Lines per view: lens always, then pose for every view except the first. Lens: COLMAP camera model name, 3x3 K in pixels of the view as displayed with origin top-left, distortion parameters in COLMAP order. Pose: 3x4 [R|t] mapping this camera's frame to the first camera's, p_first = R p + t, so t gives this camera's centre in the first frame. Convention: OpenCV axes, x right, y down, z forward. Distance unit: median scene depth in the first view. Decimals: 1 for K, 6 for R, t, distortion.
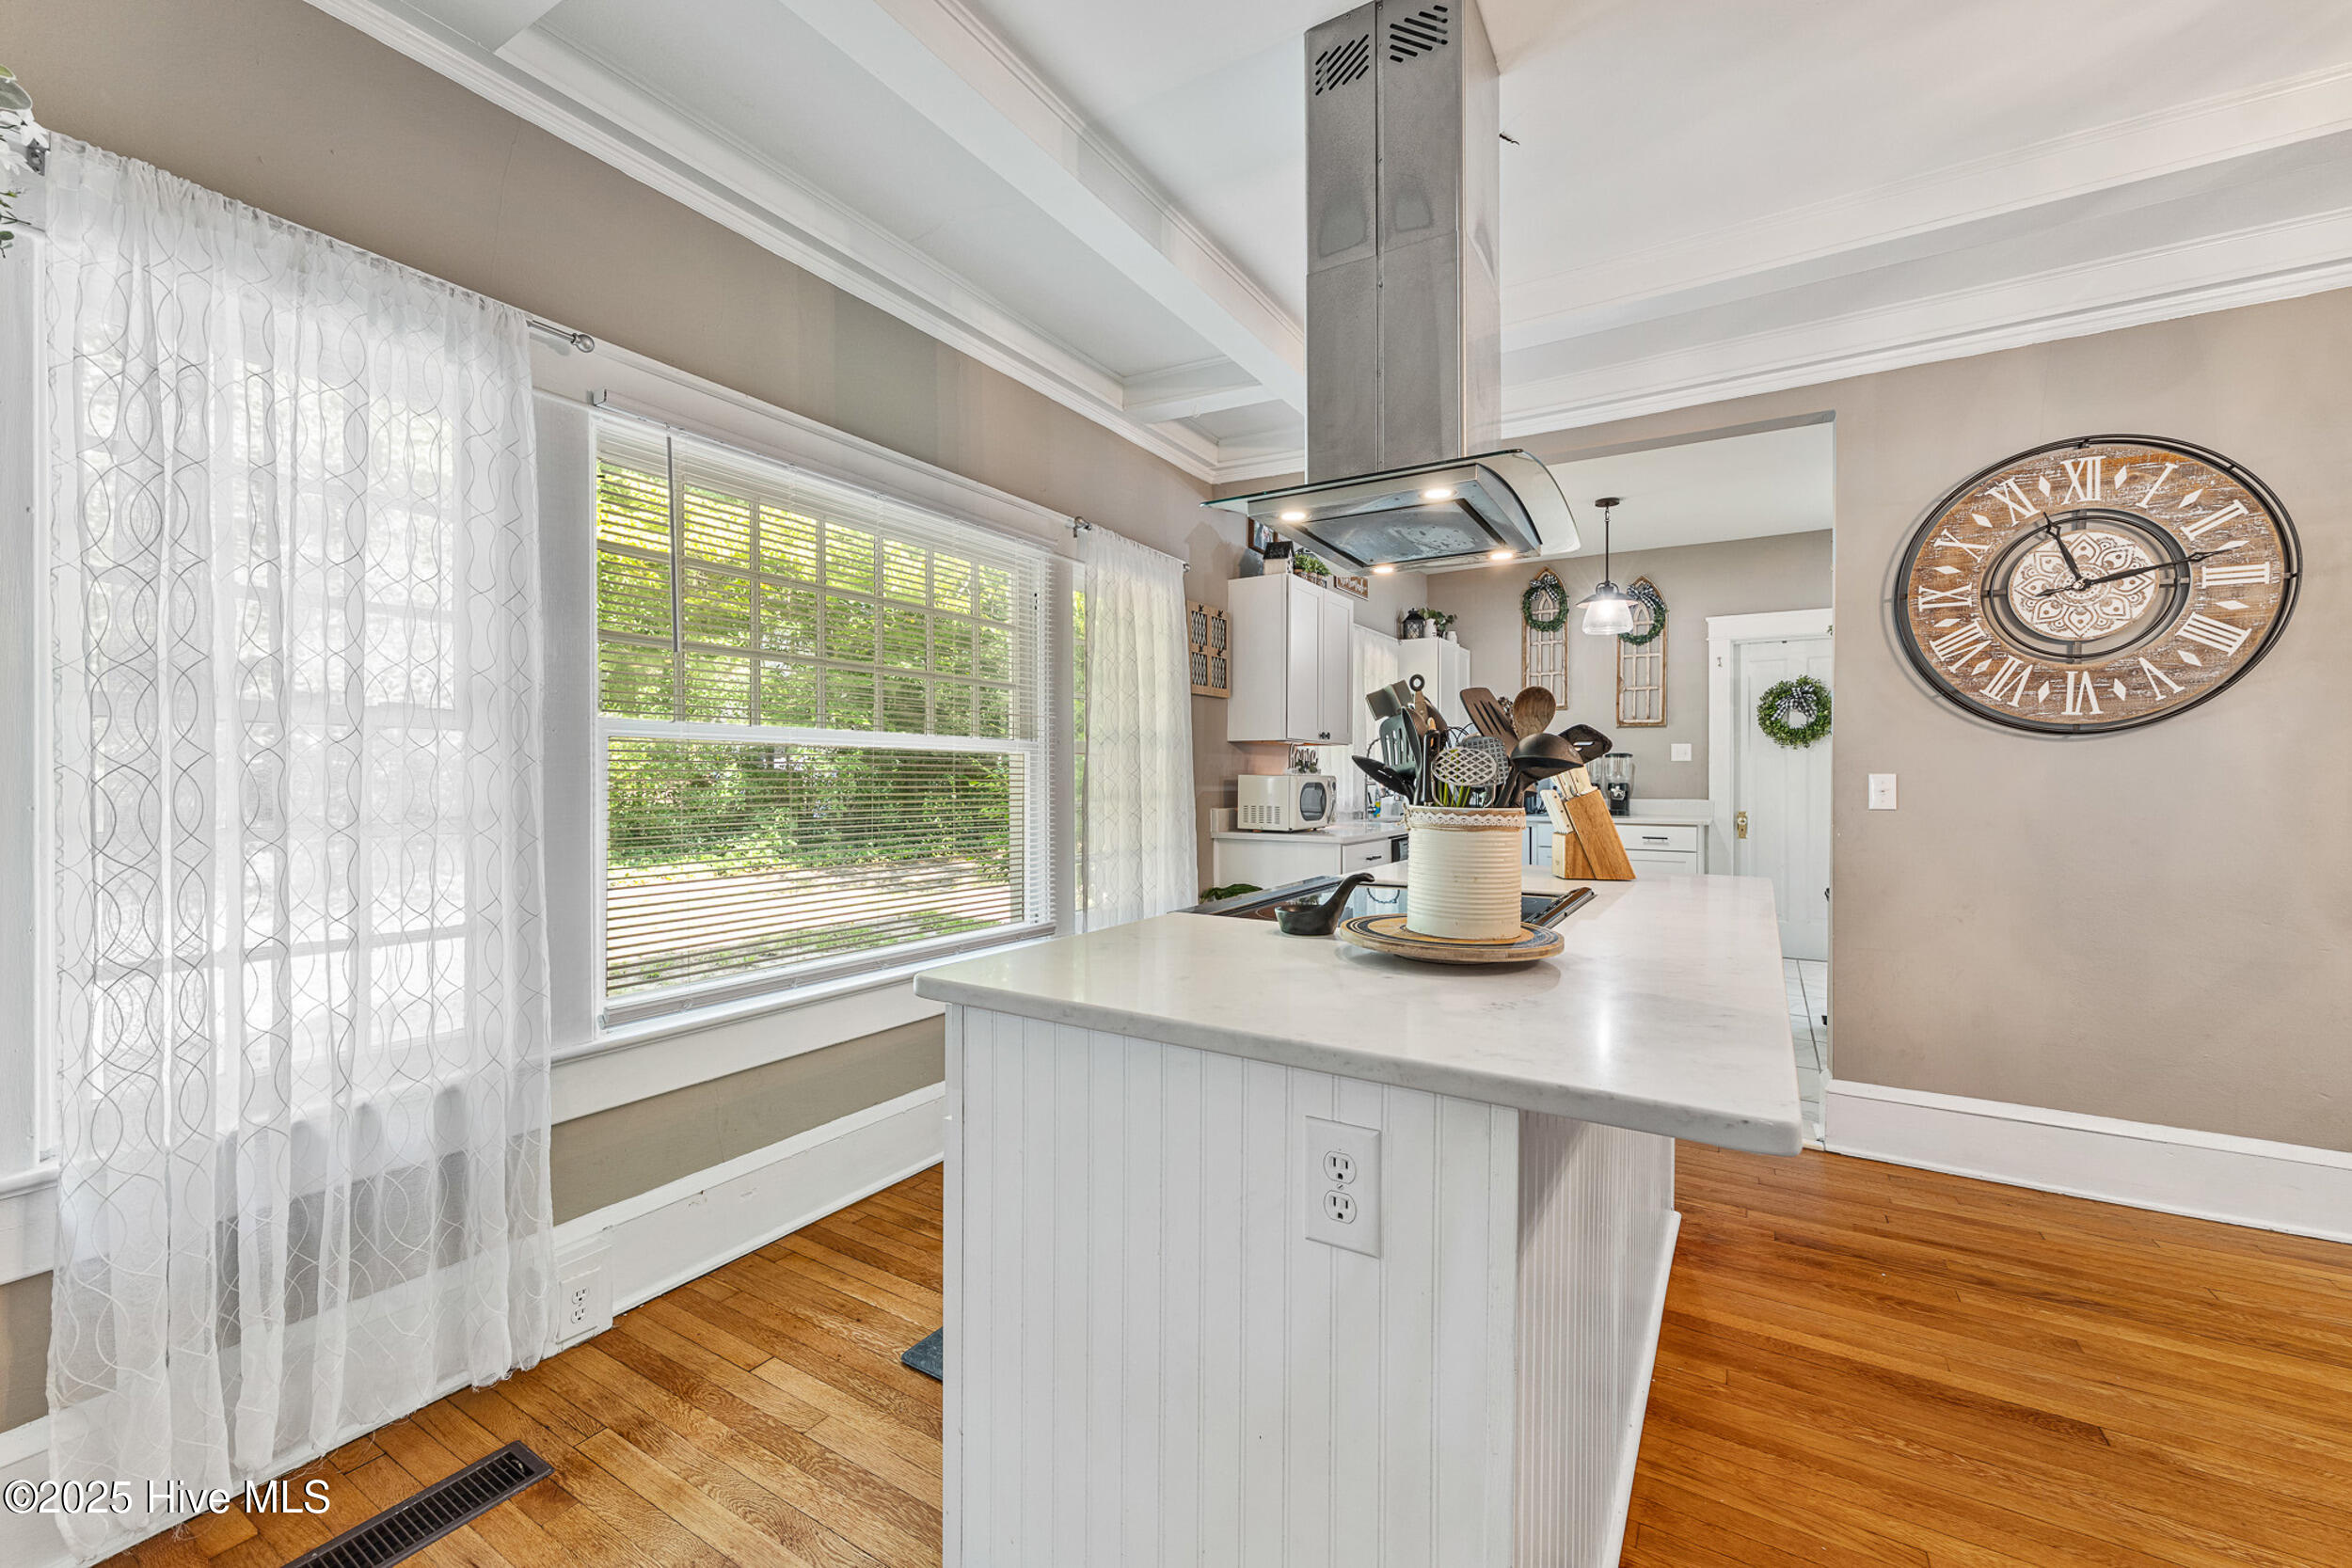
lens RADIAL K [[944.9, 0, 1181.5], [0, 944.9, 788.0], [0, 0, 1]] dist [0.000942, 0.000515]
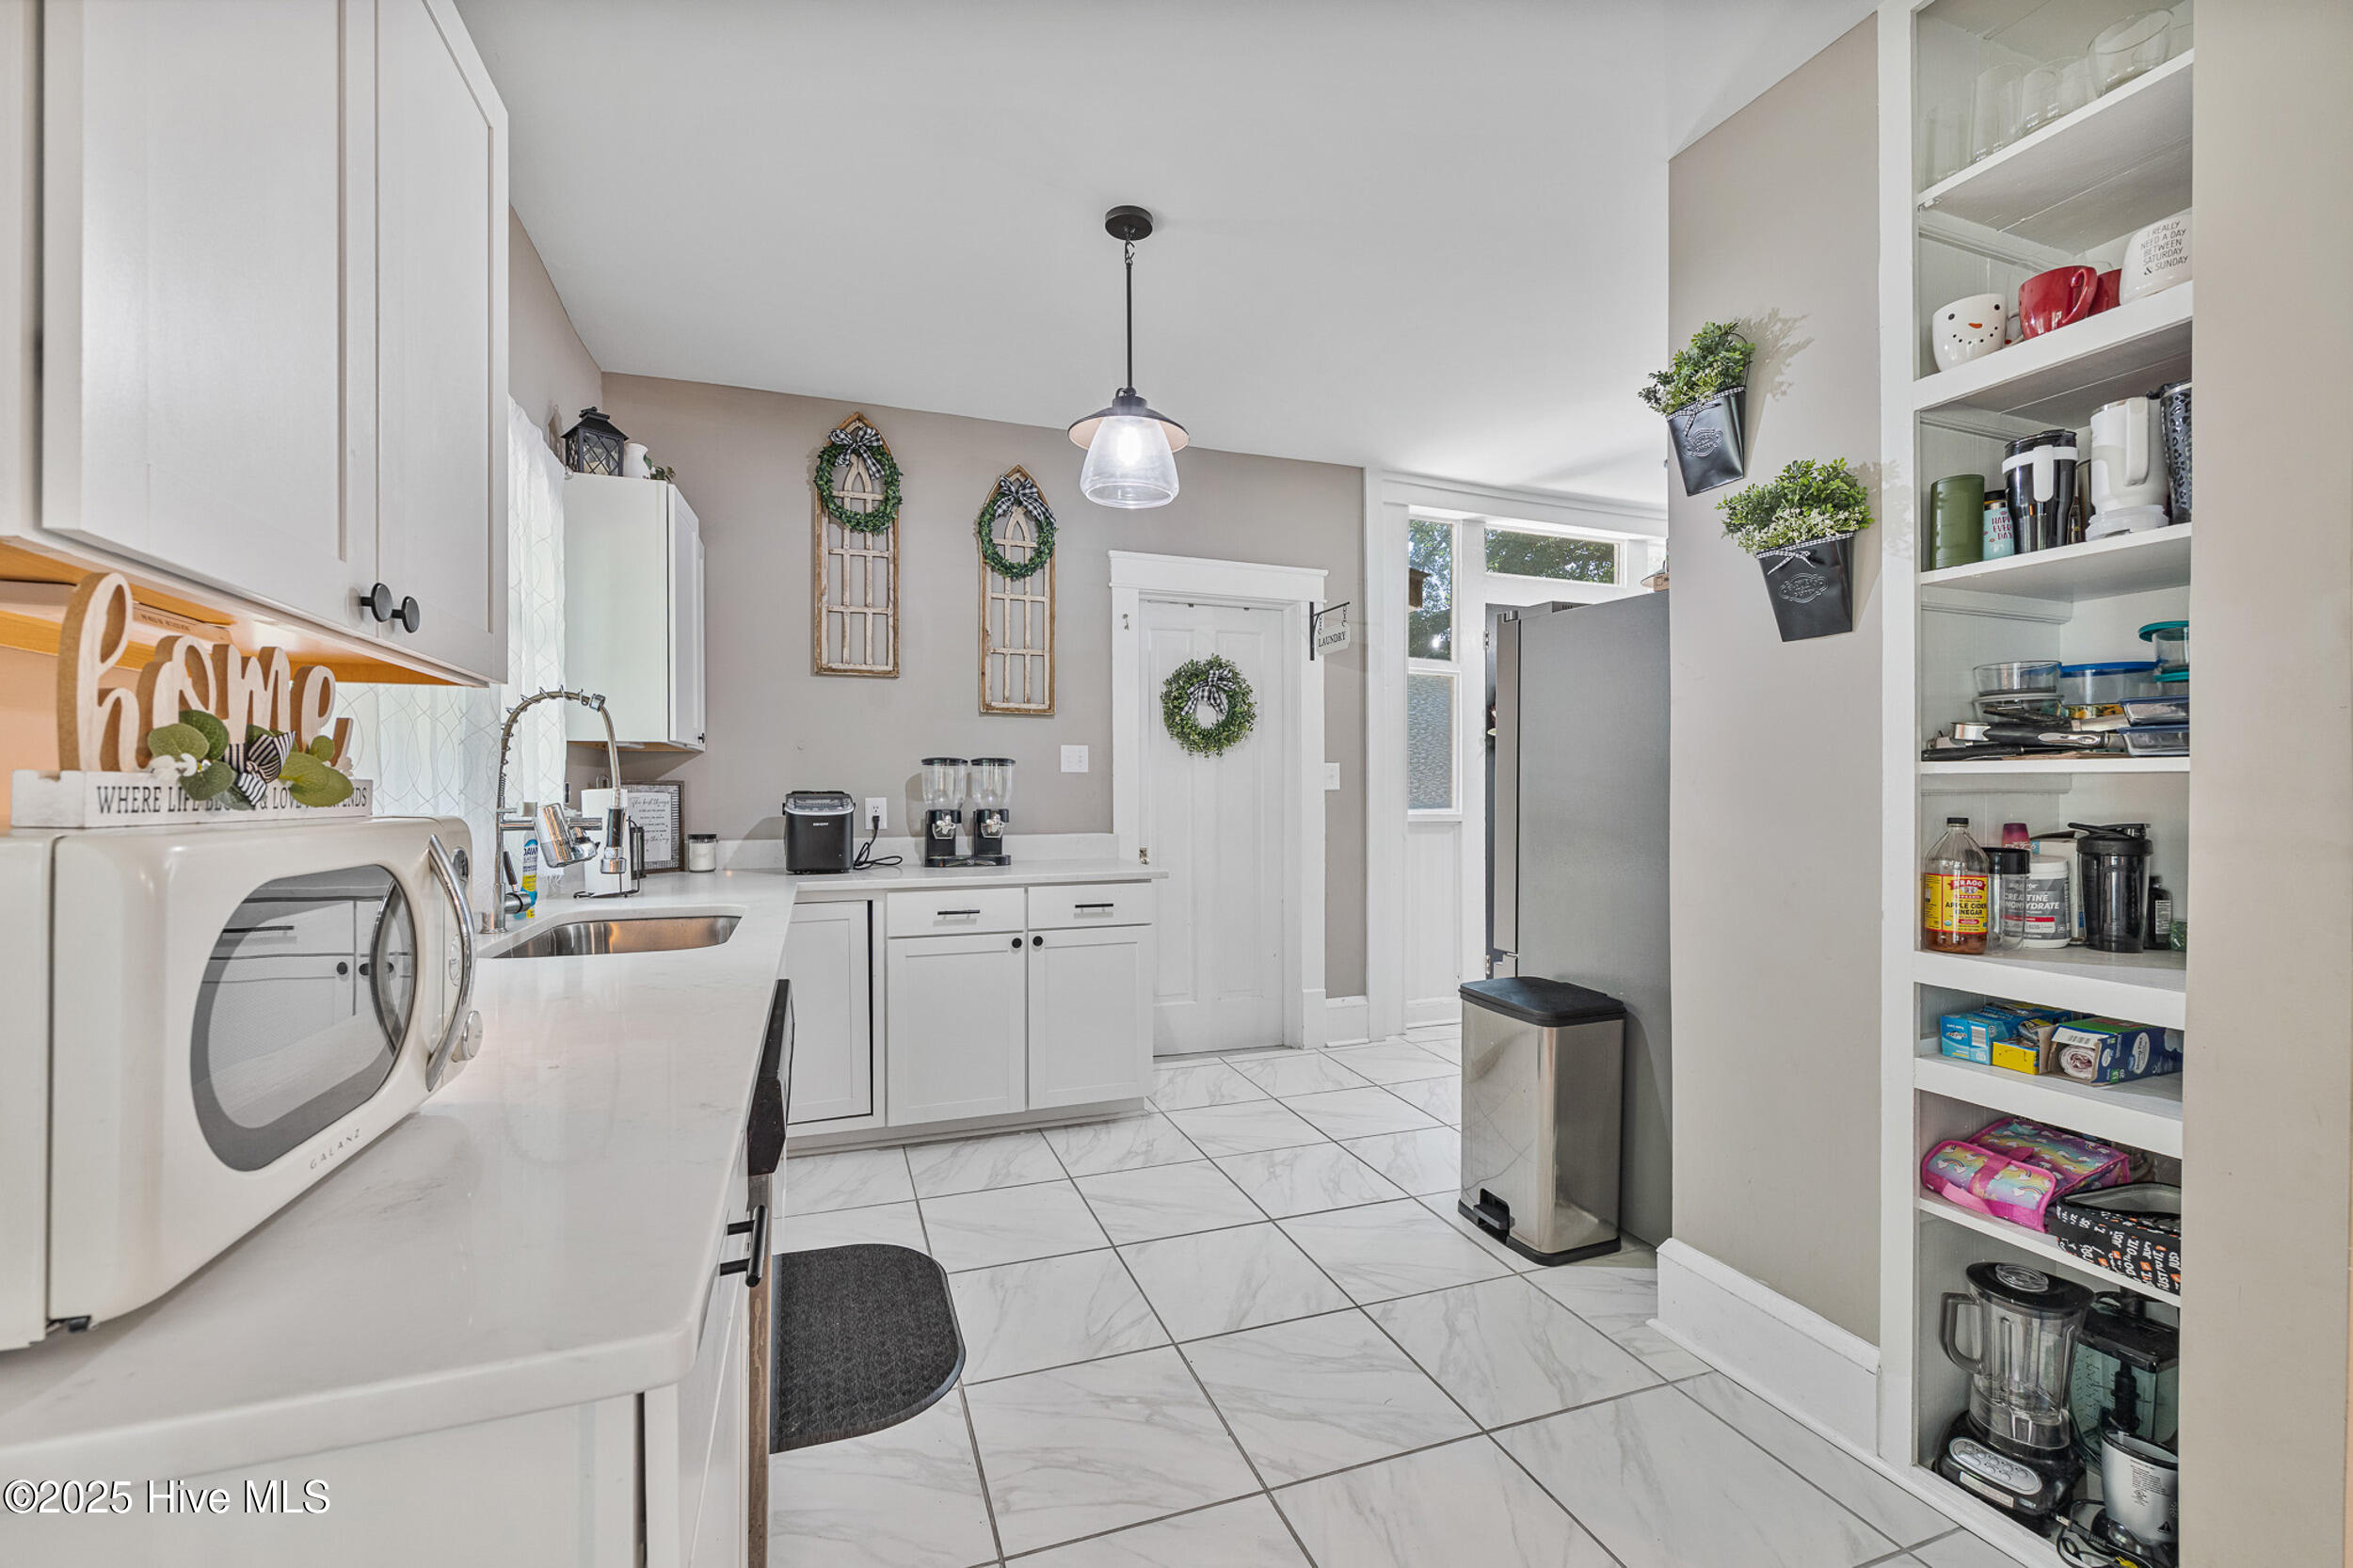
lens RADIAL K [[945.4, 0, 1182.0], [0, 945.4, 788.0], [0, 0, 1]] dist [0.000942, 0.000515]
pose [[0.608650, -0.000532, 0.793438, 0.074013], [0.015120, 0.999826, -0.010928, -0.010614], [-0.793294, 0.018648, 0.608553, 0.573749]]
